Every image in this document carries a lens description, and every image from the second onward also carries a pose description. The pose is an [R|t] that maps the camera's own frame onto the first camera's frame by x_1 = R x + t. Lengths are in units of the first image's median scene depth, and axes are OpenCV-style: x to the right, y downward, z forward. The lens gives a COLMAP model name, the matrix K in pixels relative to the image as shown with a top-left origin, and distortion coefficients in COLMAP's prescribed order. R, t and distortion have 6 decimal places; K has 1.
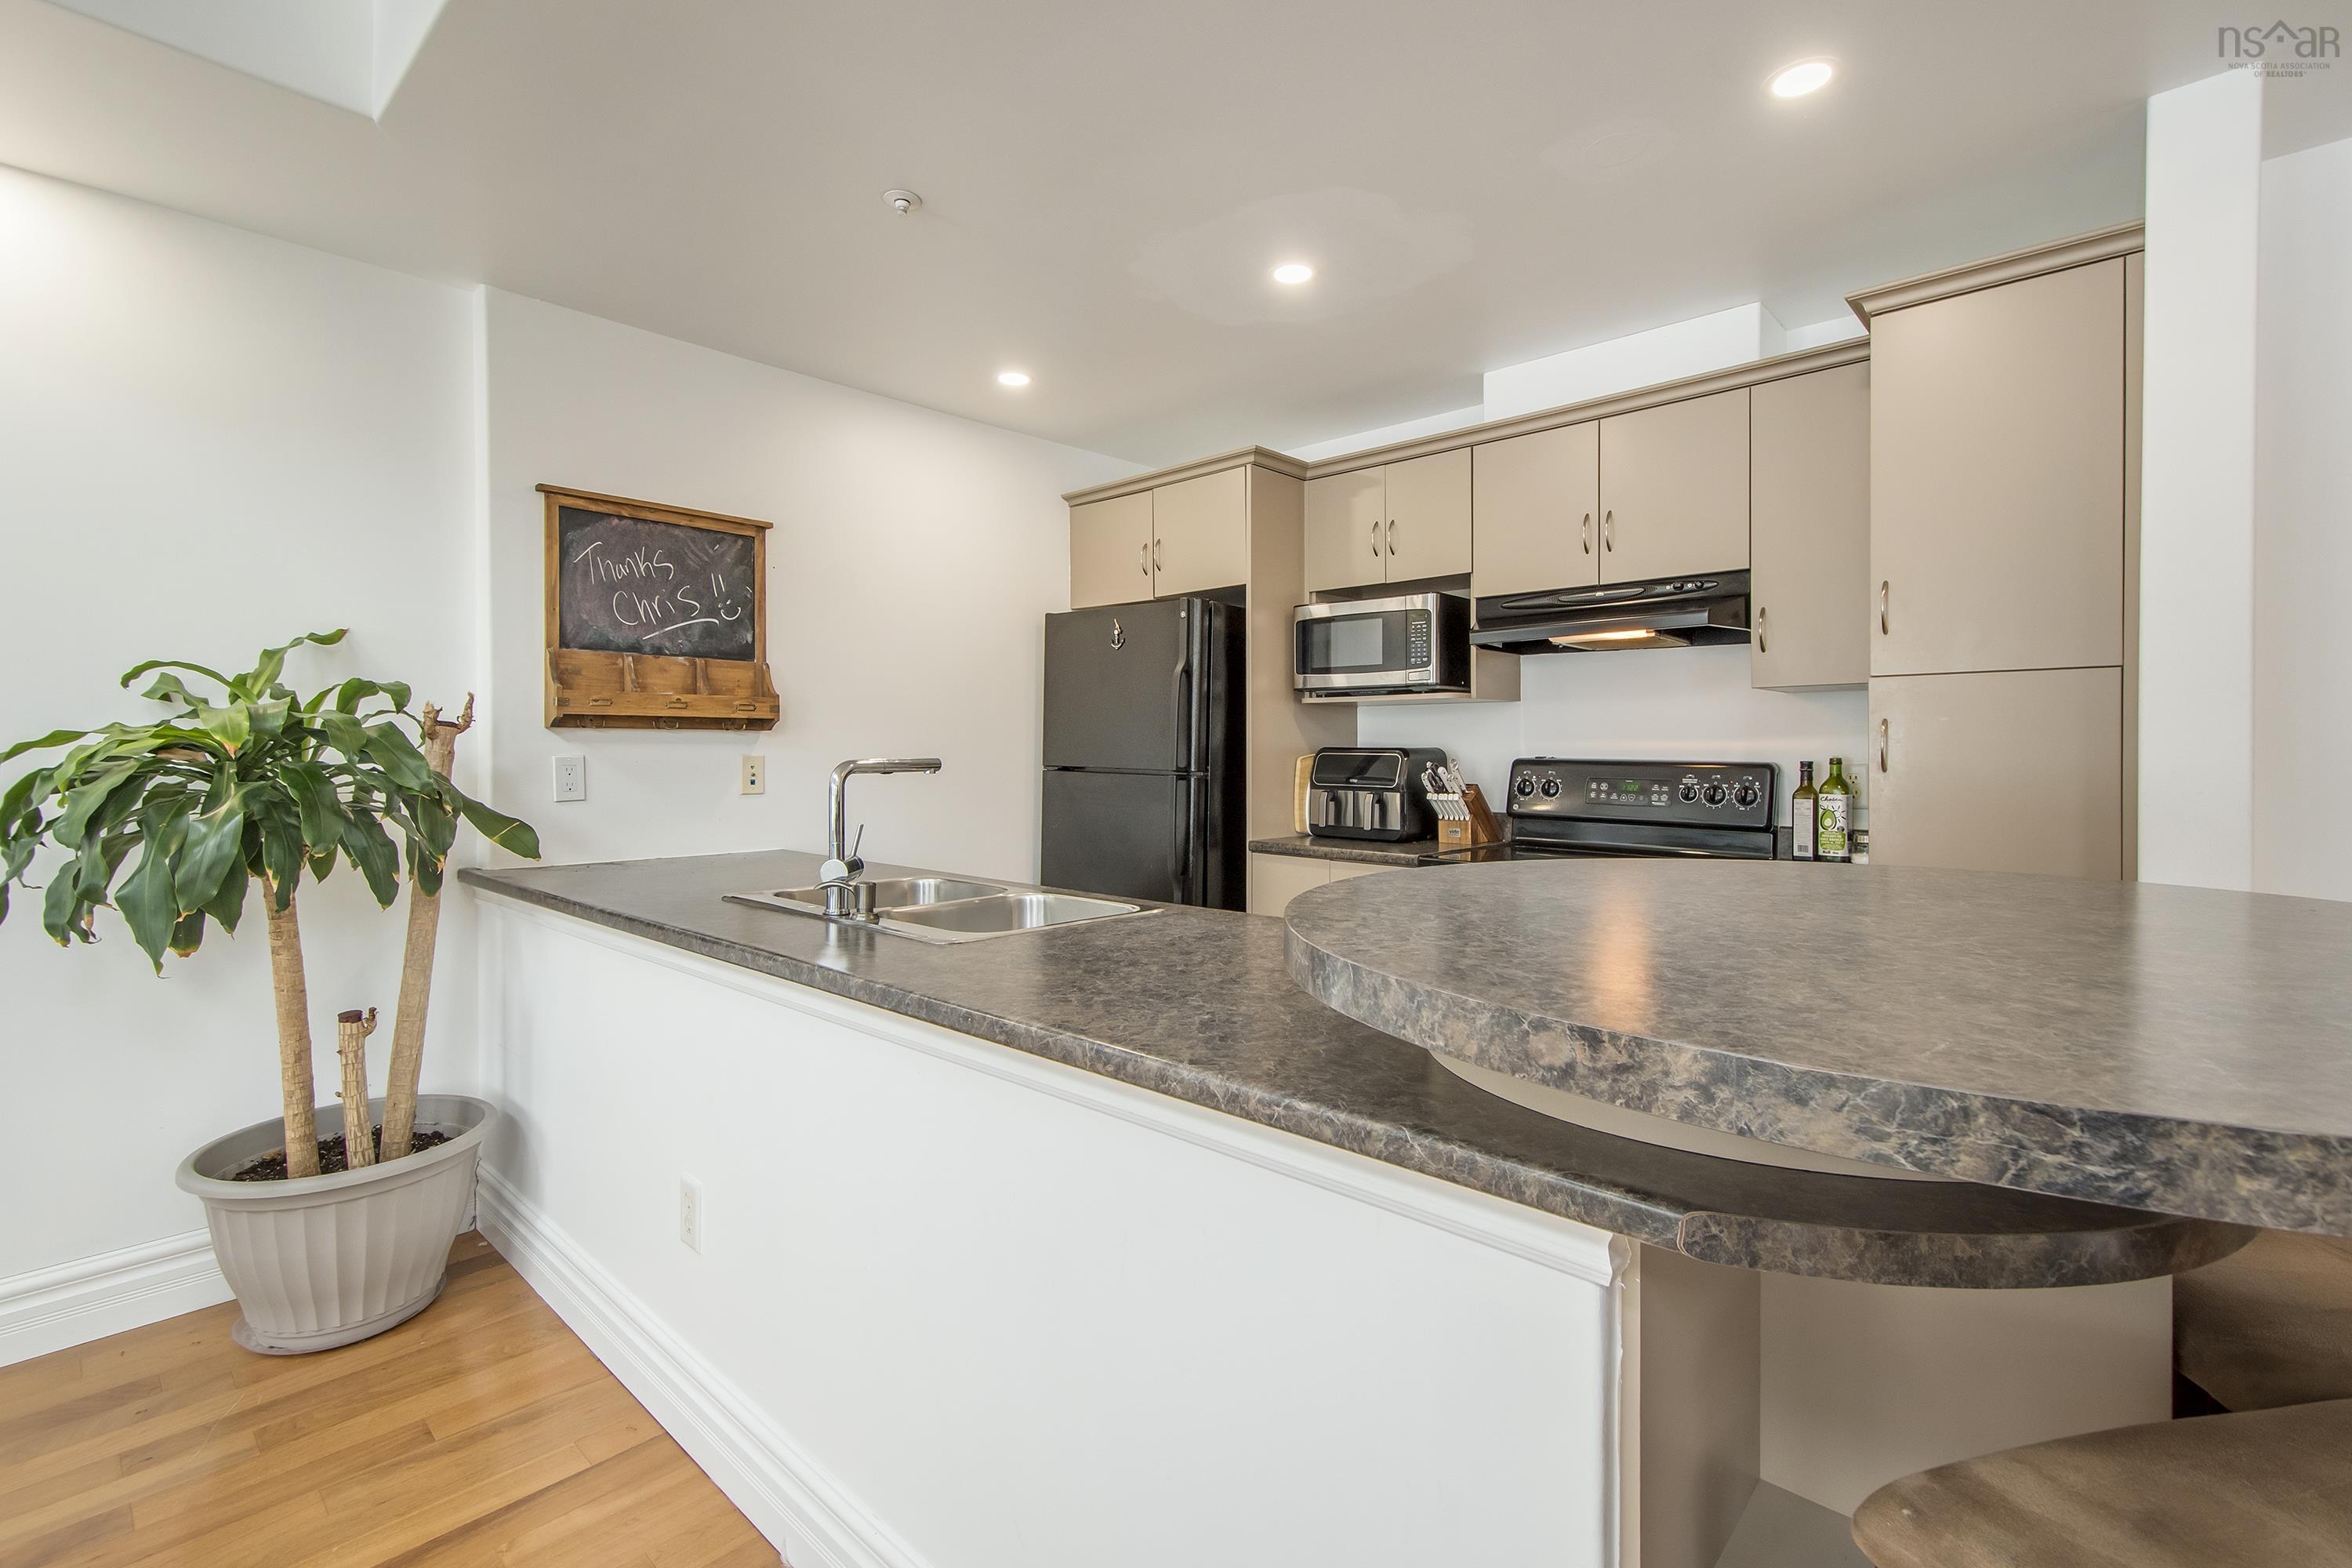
lens RADIAL K [[1058.9, 0, 1213.0], [0, 1058.9, 725.6], [0, 0, 1]] dist [0.000666, 0.000019]
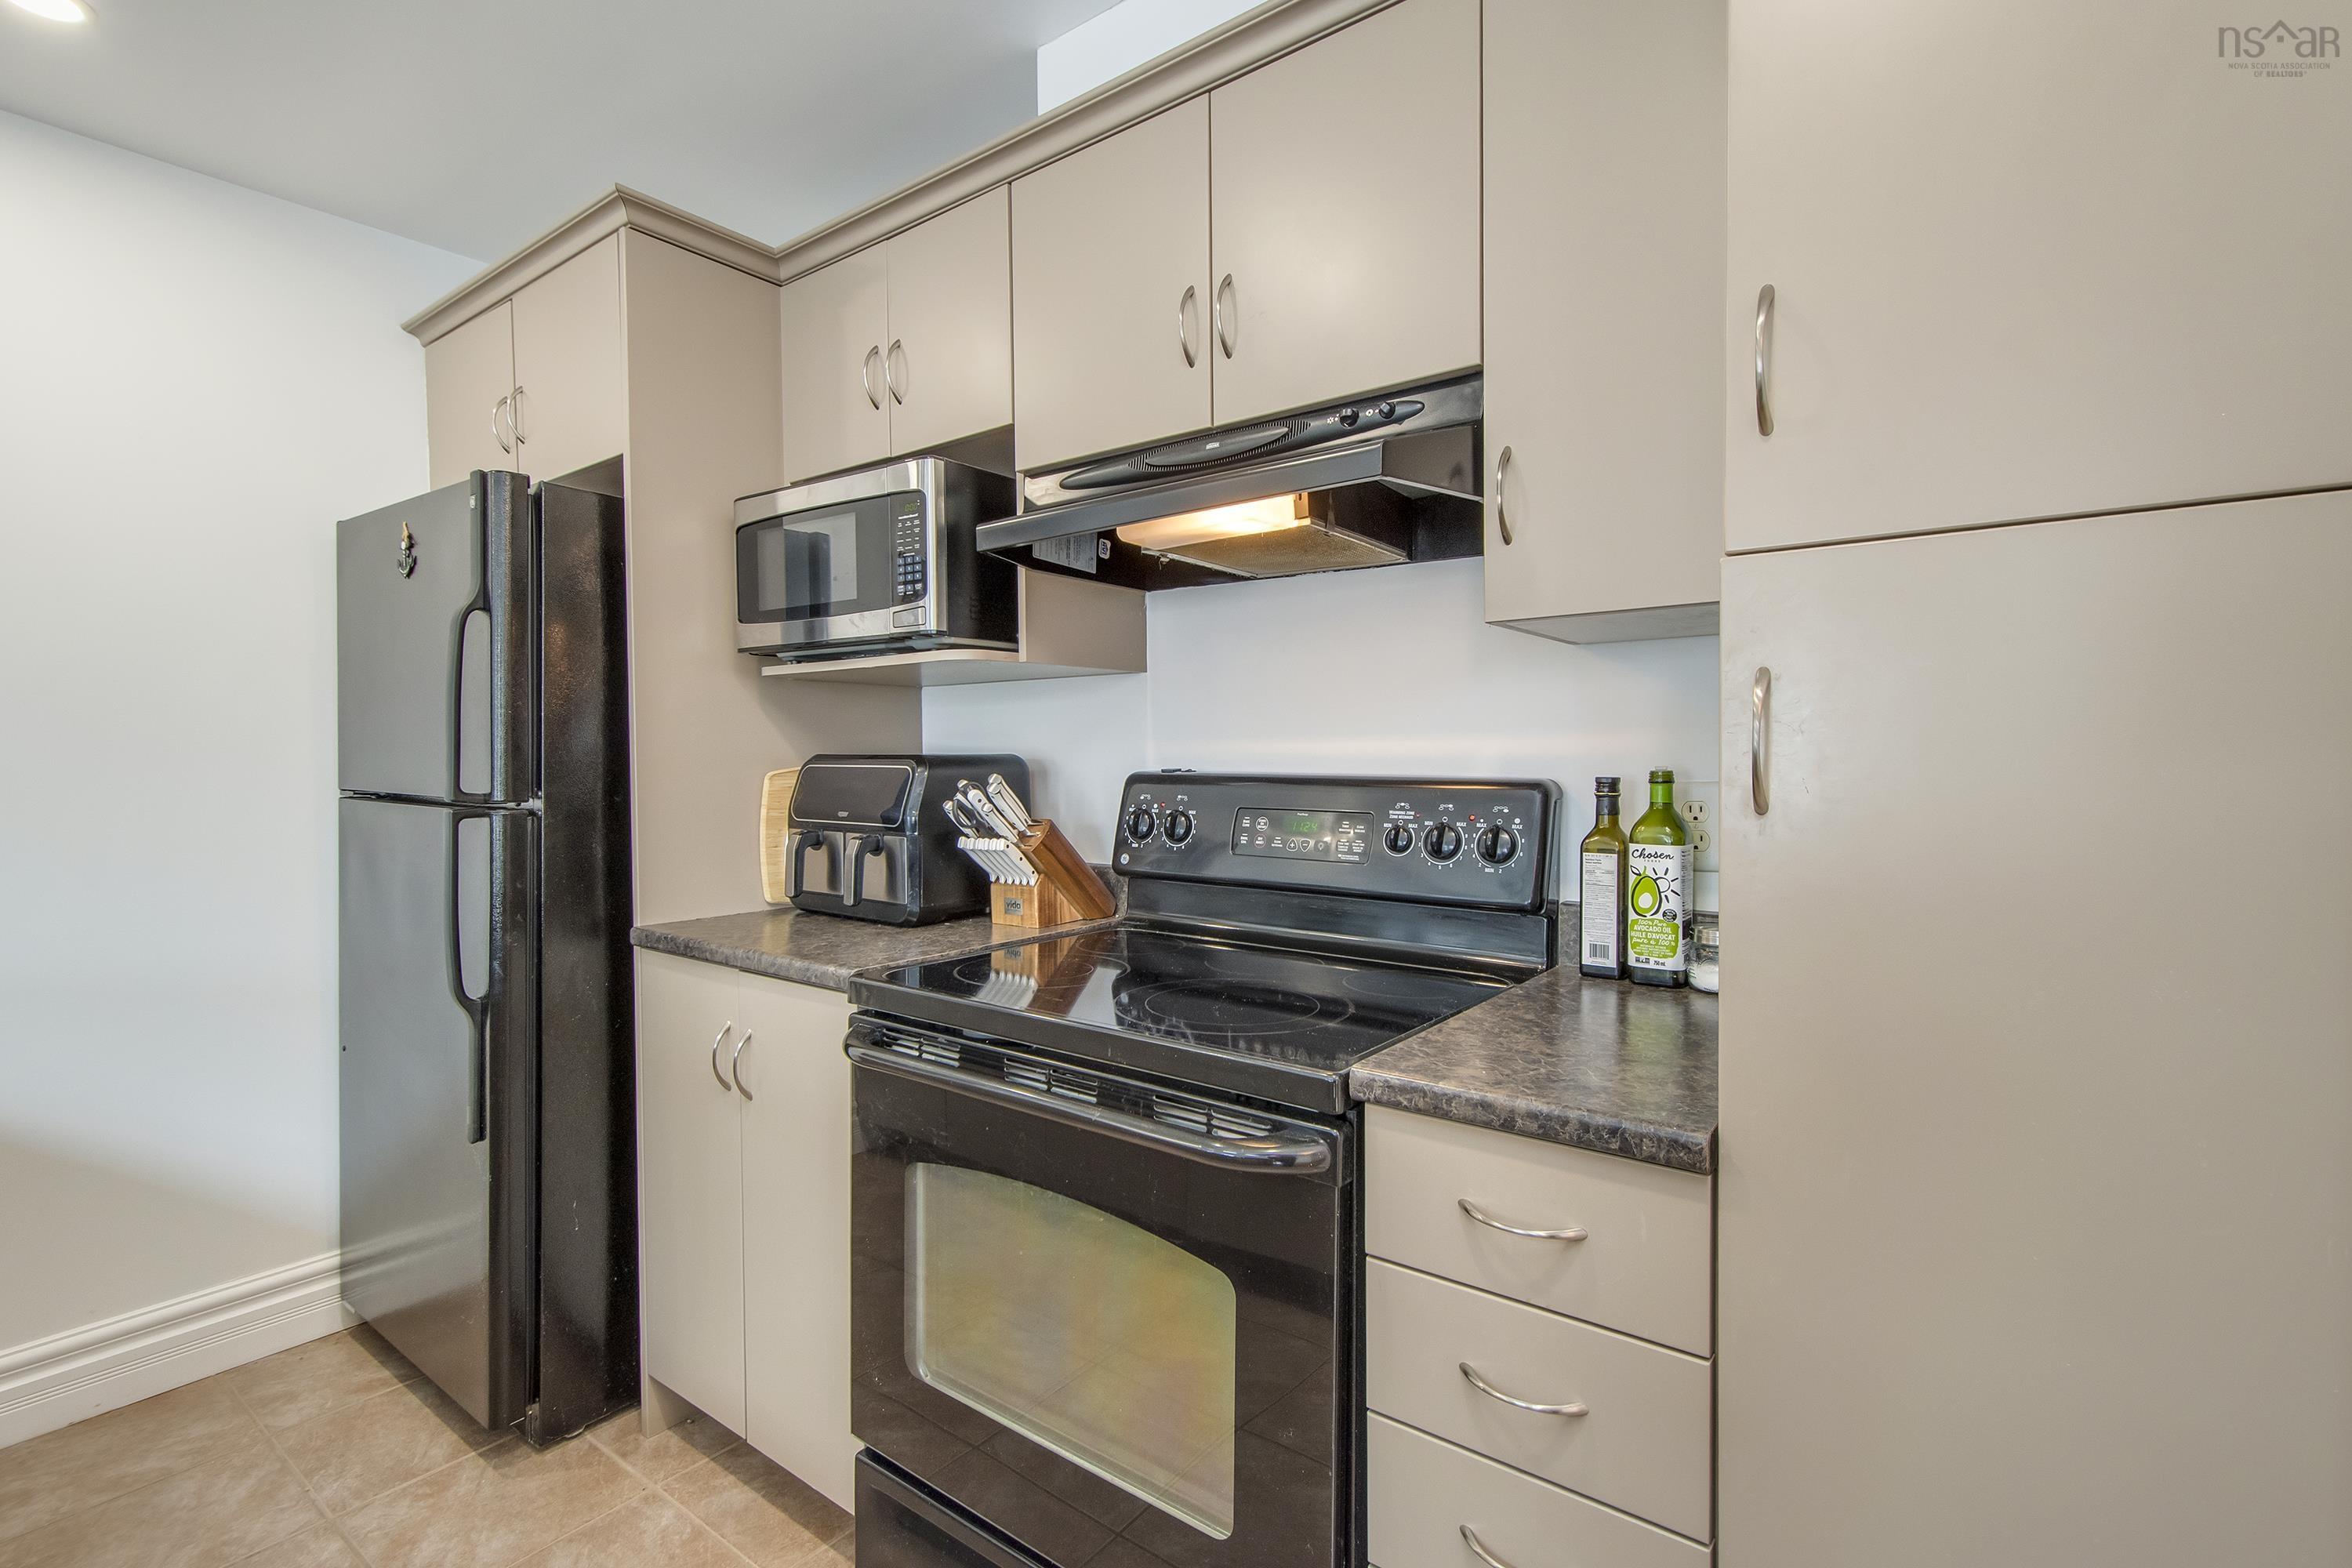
lens RADIAL K [[1084.2, 0, 1176.6], [0, 1084.2, 748.2], [0, 0, 1]] dist [-0.000977, -0.000356]
pose [[0.996639, -0.006139, 0.081690, 0.281105], [0.004816, 0.999854, 0.016380, 0.009318], [-0.081779, -0.015932, 0.996523, 0.449948]]
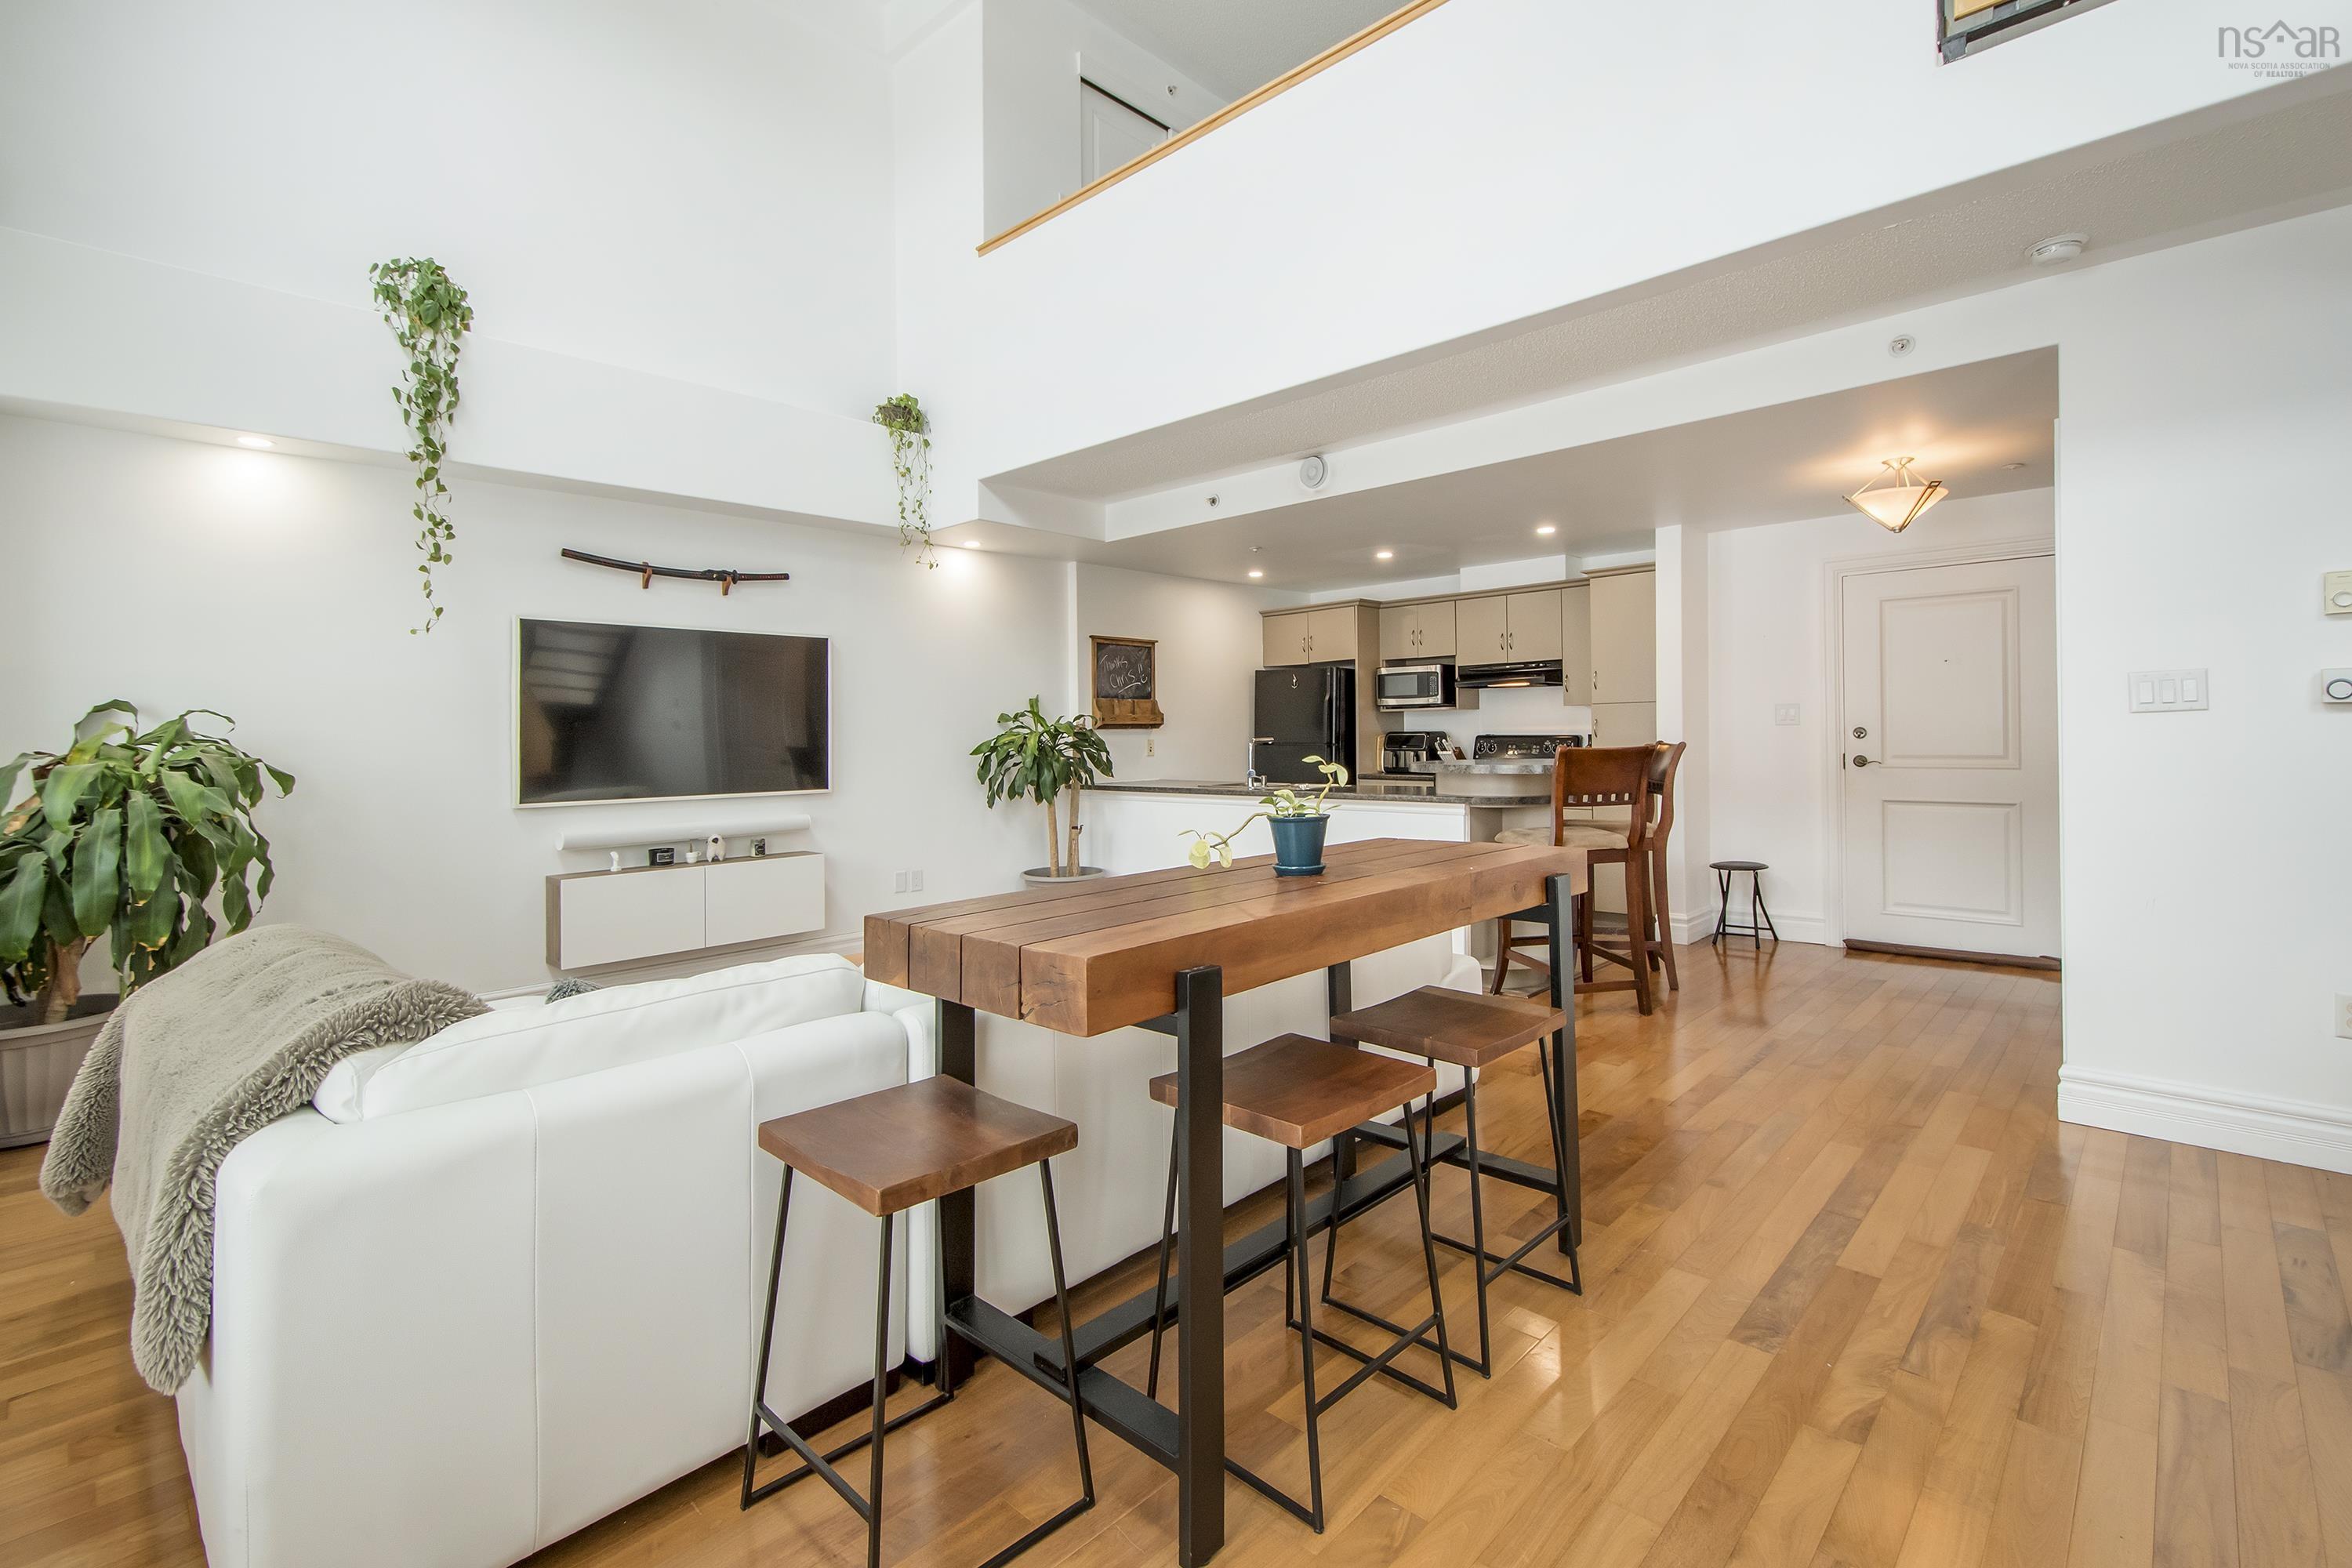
lens RADIAL K [[1084.2, 0, 1176.6], [0, 1084.2, 748.2], [0, 0, 1]] dist [-0.000977, -0.000356]
pose [[0.999547, -0.016435, -0.025202, -0.315483], [0.017187, 0.999404, 0.029922, -0.023045], [0.024695, -0.030341, 0.999234, -1.414950]]
